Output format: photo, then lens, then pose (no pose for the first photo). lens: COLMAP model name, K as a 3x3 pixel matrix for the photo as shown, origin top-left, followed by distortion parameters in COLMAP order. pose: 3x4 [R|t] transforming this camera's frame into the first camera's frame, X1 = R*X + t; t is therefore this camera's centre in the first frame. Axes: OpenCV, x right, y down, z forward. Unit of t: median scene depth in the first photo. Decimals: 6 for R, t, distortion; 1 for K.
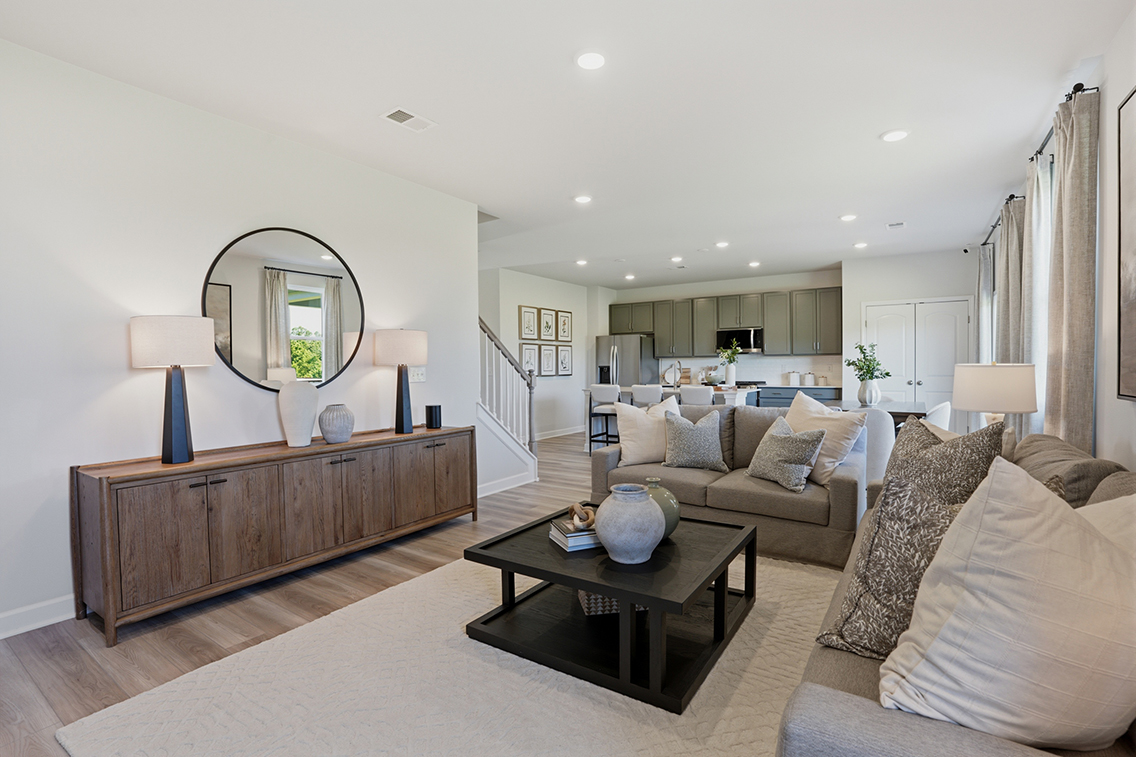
lens RADIAL K [[528.1, 0, 570.9], [0, 528.1, 376.0], [0, 0, 1]] dist [-0.051740, 0.001249]
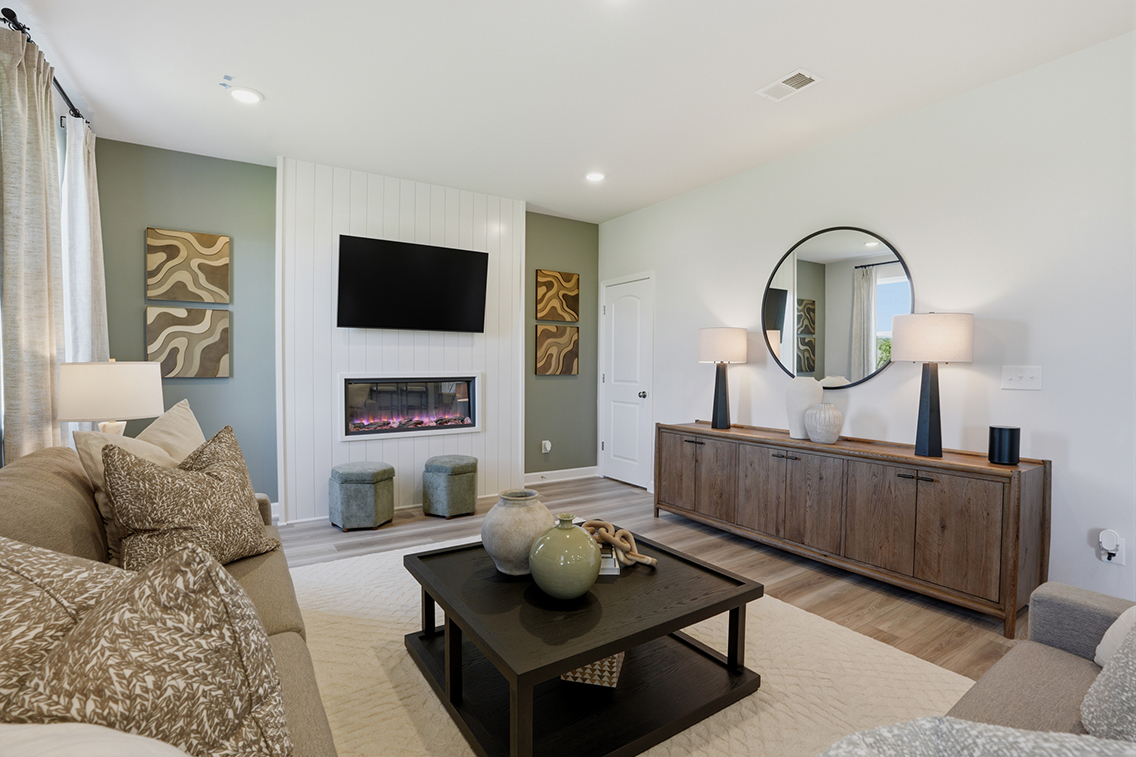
lens RADIAL K [[528.1, 0, 570.9], [0, 528.1, 376.0], [0, 0, 1]] dist [-0.051740, 0.001249]
pose [[-0.393382, 0.026984, -0.918979, 0.654073], [-0.017943, 0.999153, 0.037019, -0.023946], [0.919200, 0.031052, -0.392565, 1.015831]]
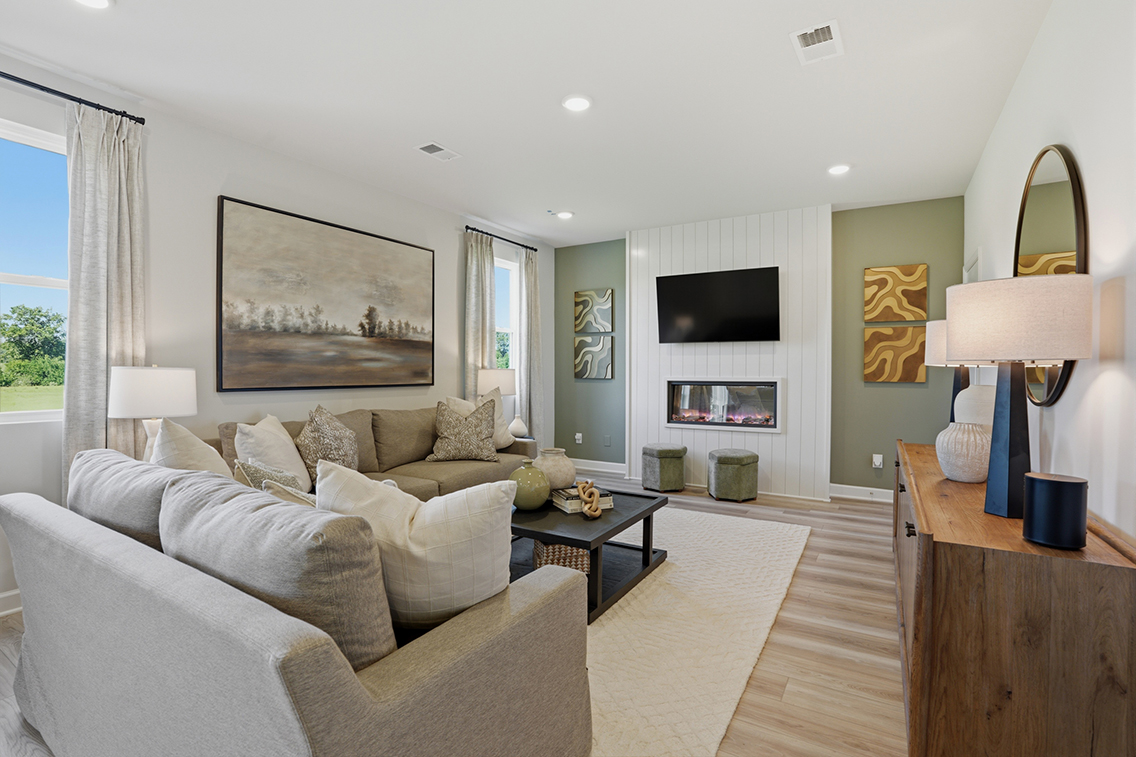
lens RADIAL K [[528.1, 0, 570.9], [0, 528.1, 376.0], [0, 0, 1]] dist [-0.051740, 0.001249]
pose [[-0.999131, 0.005282, -0.041337, 0.086940], [0.004069, 0.999561, 0.029359, -0.029230], [0.041474, 0.029165, -0.998714, 1.744387]]
